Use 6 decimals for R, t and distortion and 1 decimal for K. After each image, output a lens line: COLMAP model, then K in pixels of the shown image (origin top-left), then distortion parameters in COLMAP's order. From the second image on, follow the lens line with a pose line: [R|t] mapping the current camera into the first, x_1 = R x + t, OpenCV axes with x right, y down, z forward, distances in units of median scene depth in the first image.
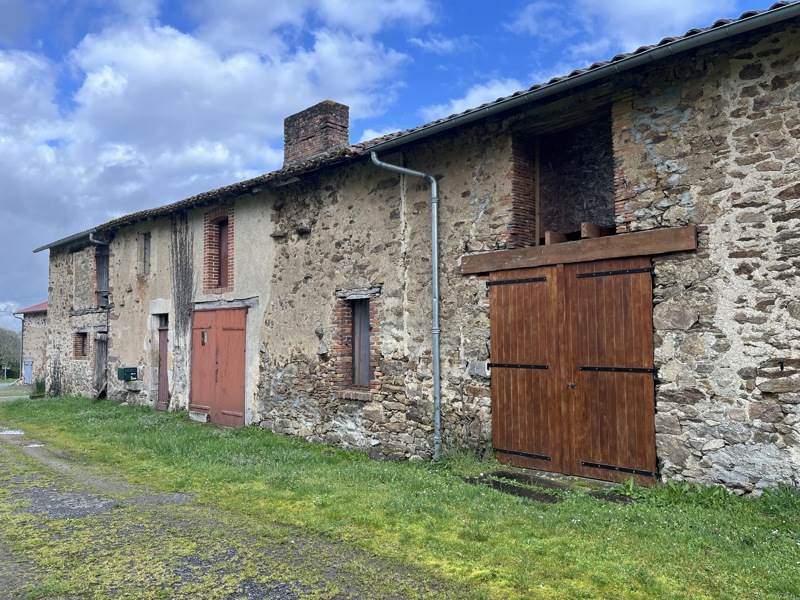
lens RADIAL K [[600.2, 0, 400.0], [0, 600.2, 300.7], [0, 0, 1]] dist [0.032320, -0.026146]
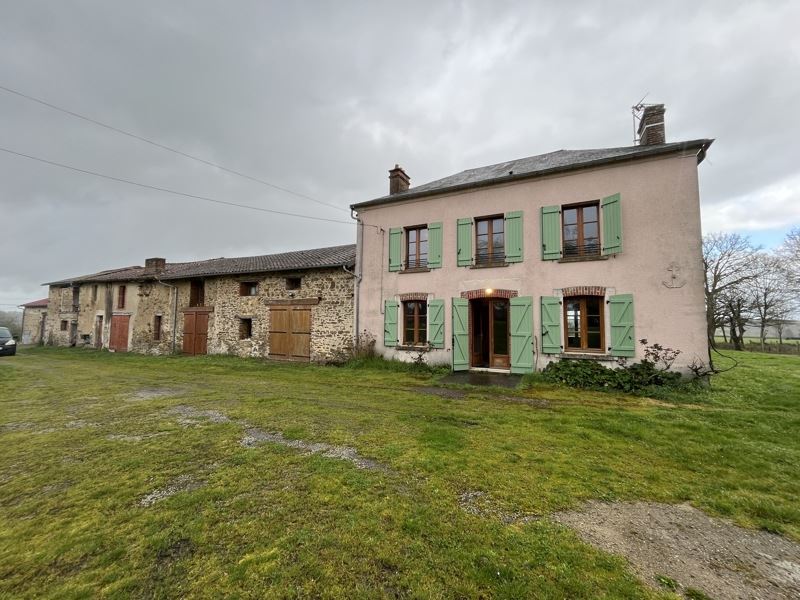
lens RADIAL K [[325.3, 0, 399.8], [0, 325.3, 296.7], [0, 0, 1]] dist [-0.004033, -0.000343]
pose [[0.948874, 0.033579, 0.313863, 0.530450], [-0.031188, 0.999434, -0.012638, -0.105441], [-0.314109, 0.002203, 0.949384, -1.027452]]
